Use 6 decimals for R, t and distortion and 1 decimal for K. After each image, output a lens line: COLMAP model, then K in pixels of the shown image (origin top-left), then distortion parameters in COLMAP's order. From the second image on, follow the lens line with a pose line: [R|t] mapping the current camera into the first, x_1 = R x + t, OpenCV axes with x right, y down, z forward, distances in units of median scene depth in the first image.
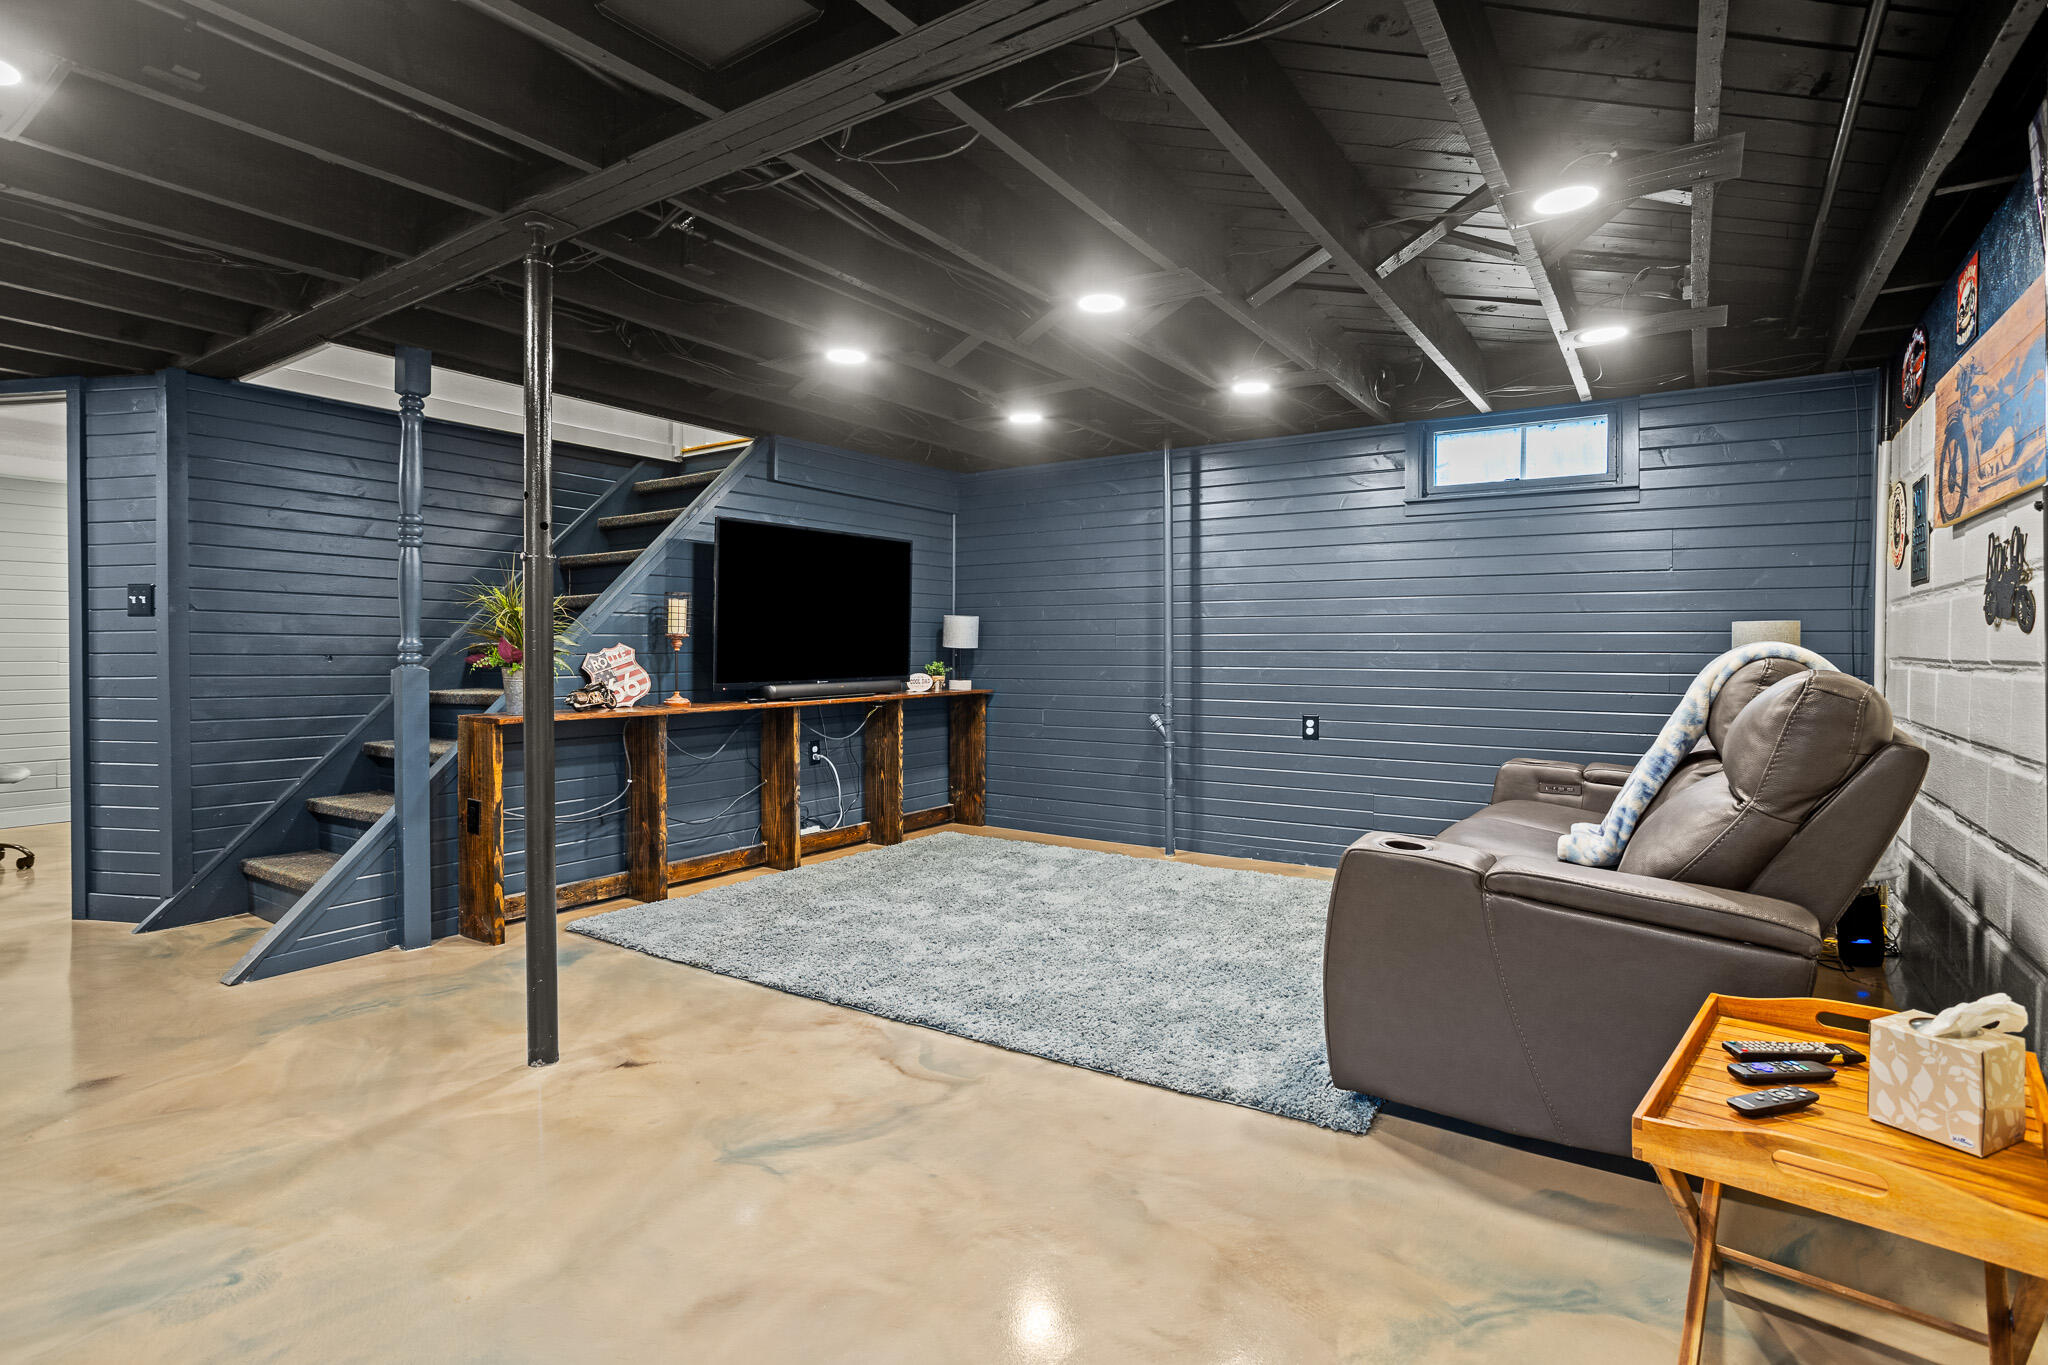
lens RADIAL K [[1039.8, 0, 1026.7], [0, 1039.8, 677.9], [0, 0, 1]] dist [-0.002459, 0.000579]
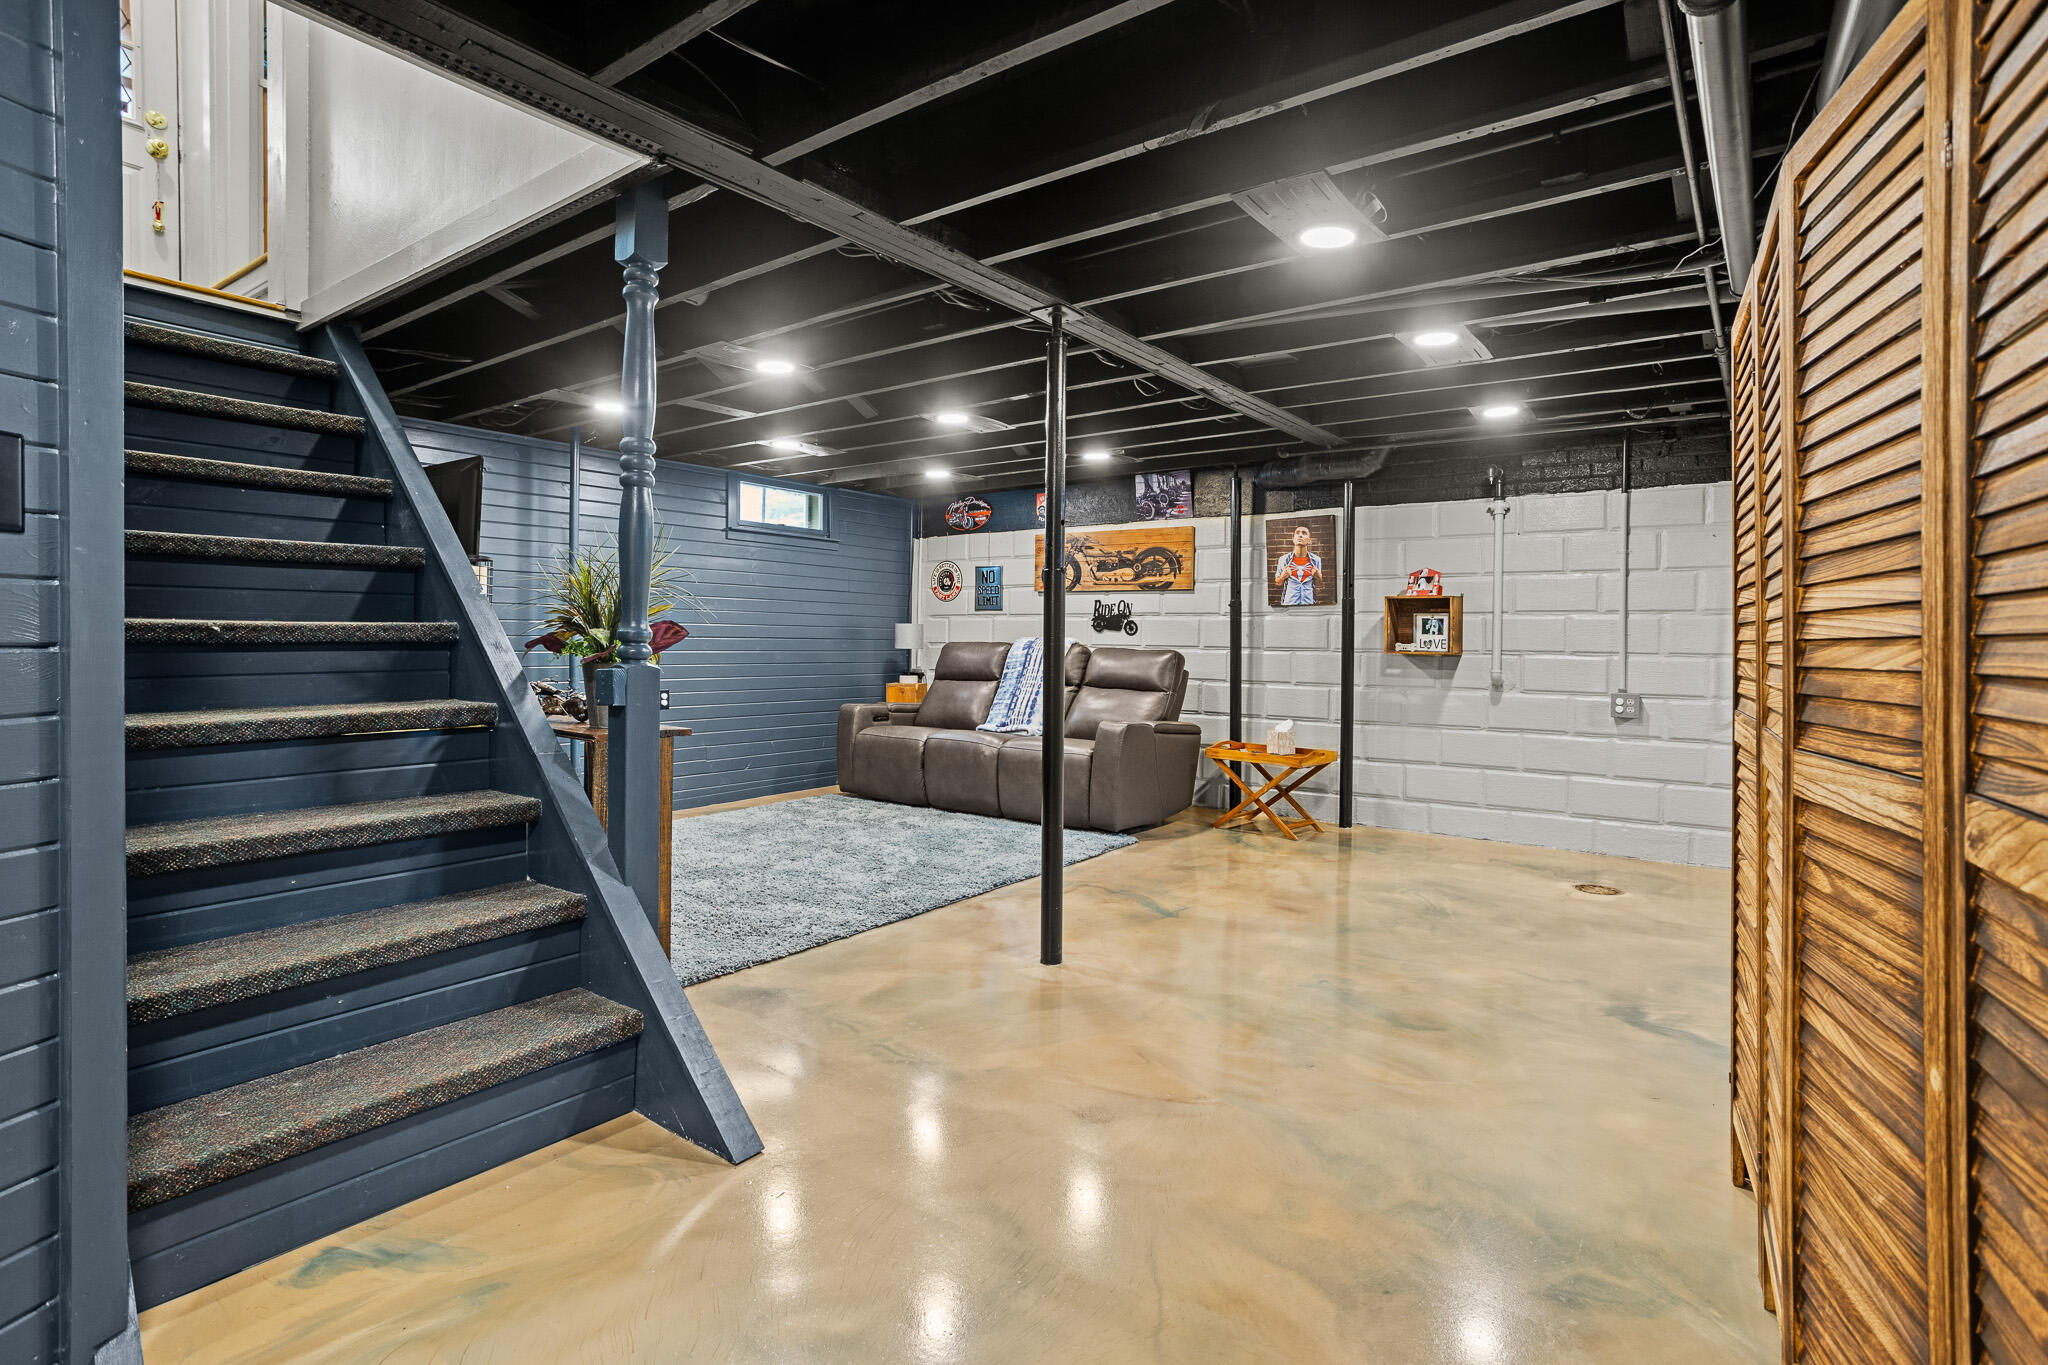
lens RADIAL K [[1039.8, 0, 1027.8], [0, 1039.8, 663.5], [0, 0, 1]] dist [-0.002459, 0.000579]
pose [[0.084279, -0.019762, 0.996246, -1.712087], [0.005303, 0.999798, 0.019384, -0.030431], [-0.996428, 0.003650, 0.084367, 0.870187]]
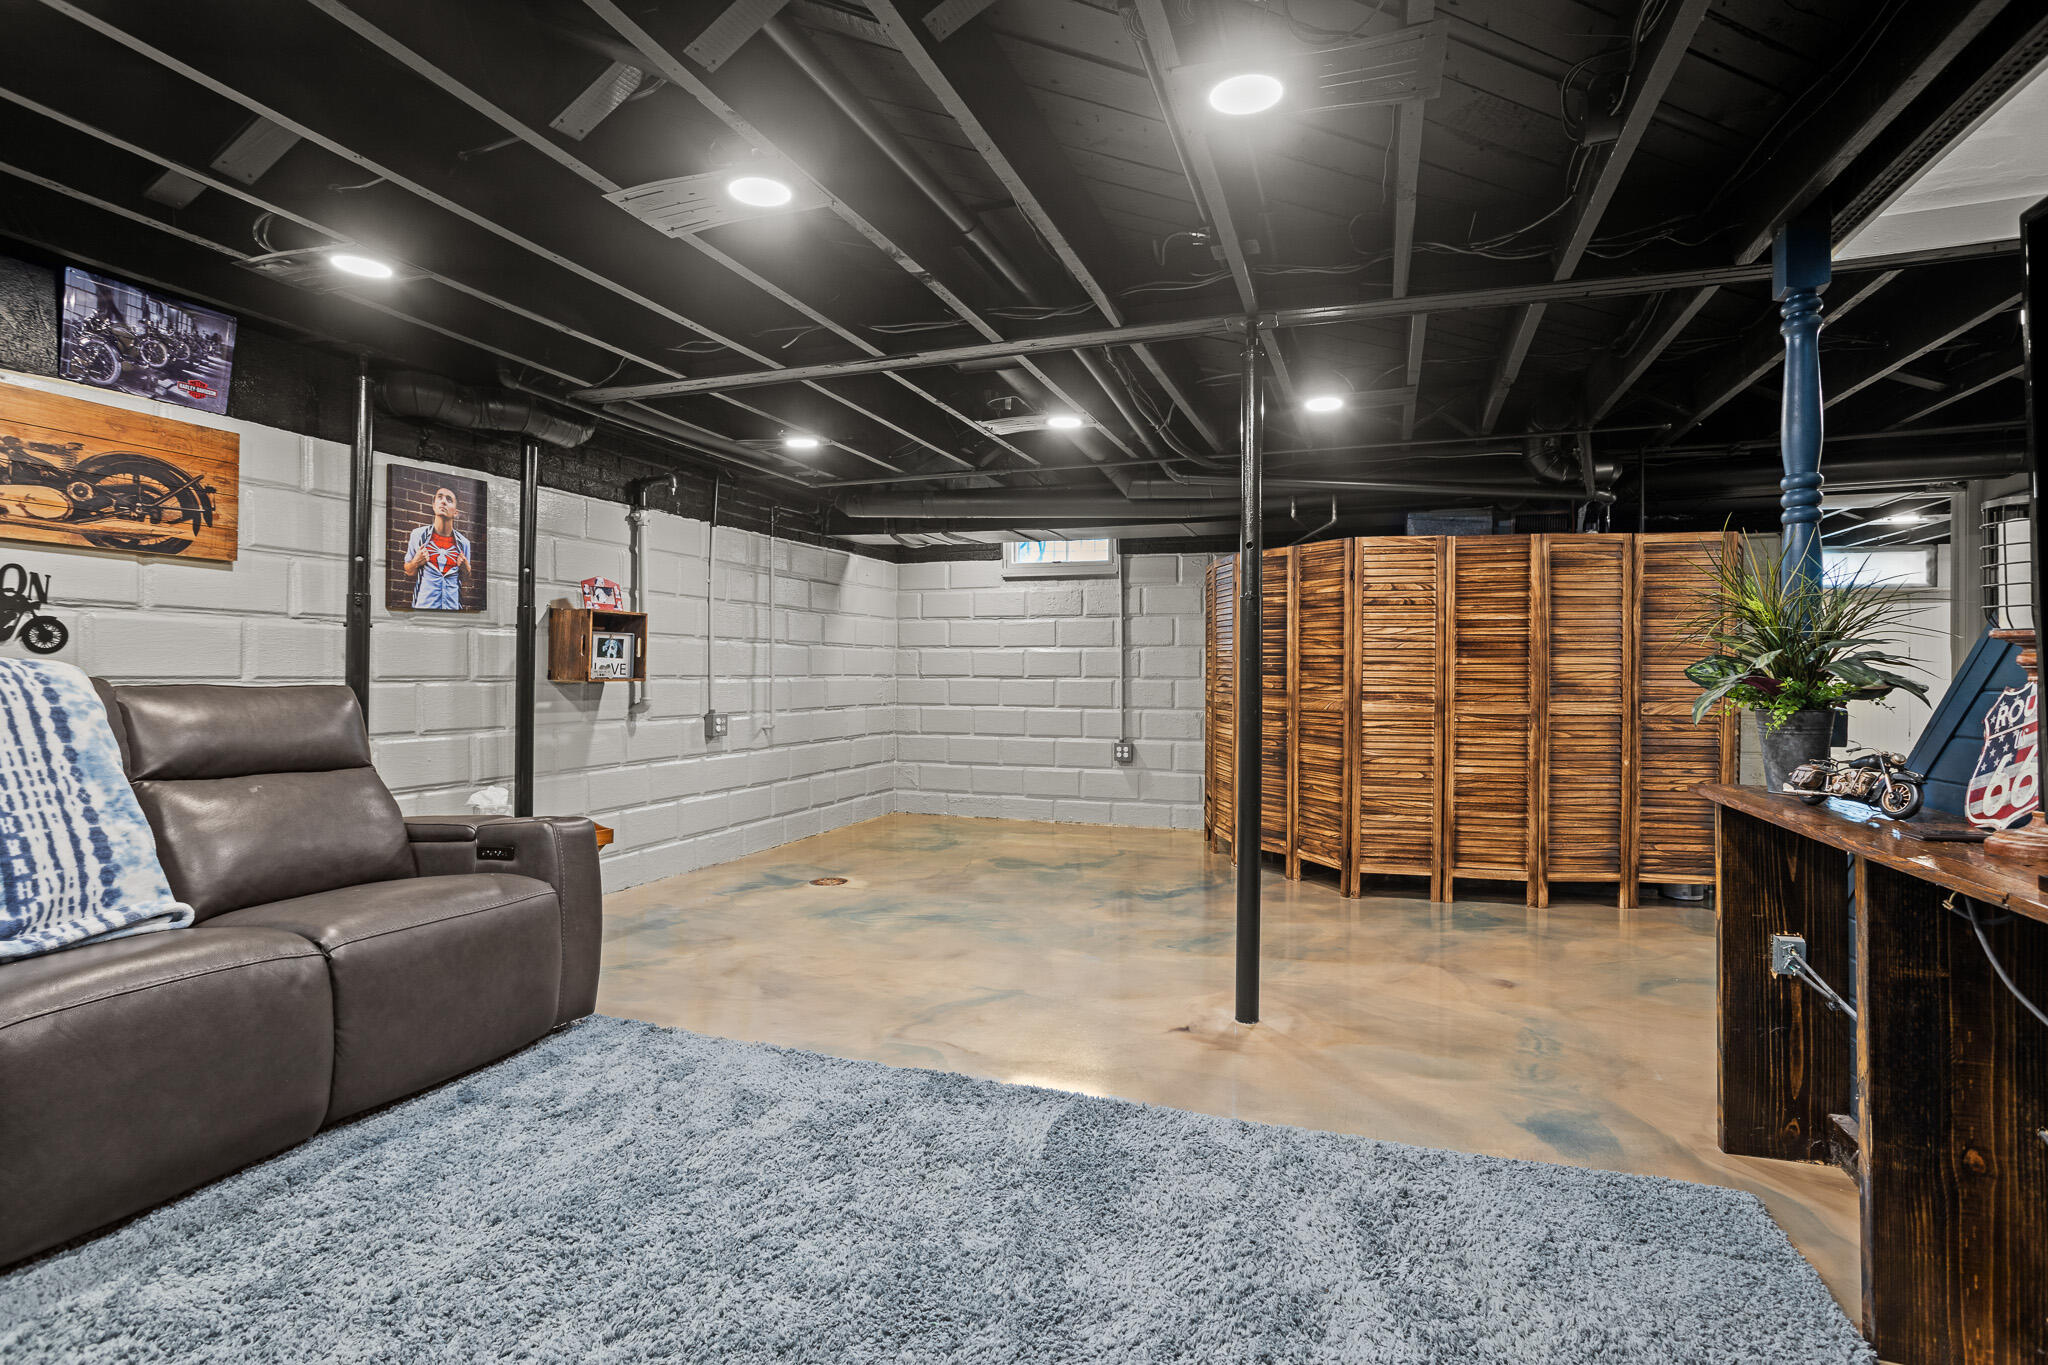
lens RADIAL K [[1039.8, 0, 1031.0], [0, 1039.8, 673.0], [0, 0, 1]] dist [-0.002459, 0.000579]
pose [[-0.970247, 0.000056, -0.242119, 0.068580], [-0.004563, 0.999818, 0.018517, -0.052261], [0.242076, 0.019070, -0.970070, 2.024076]]
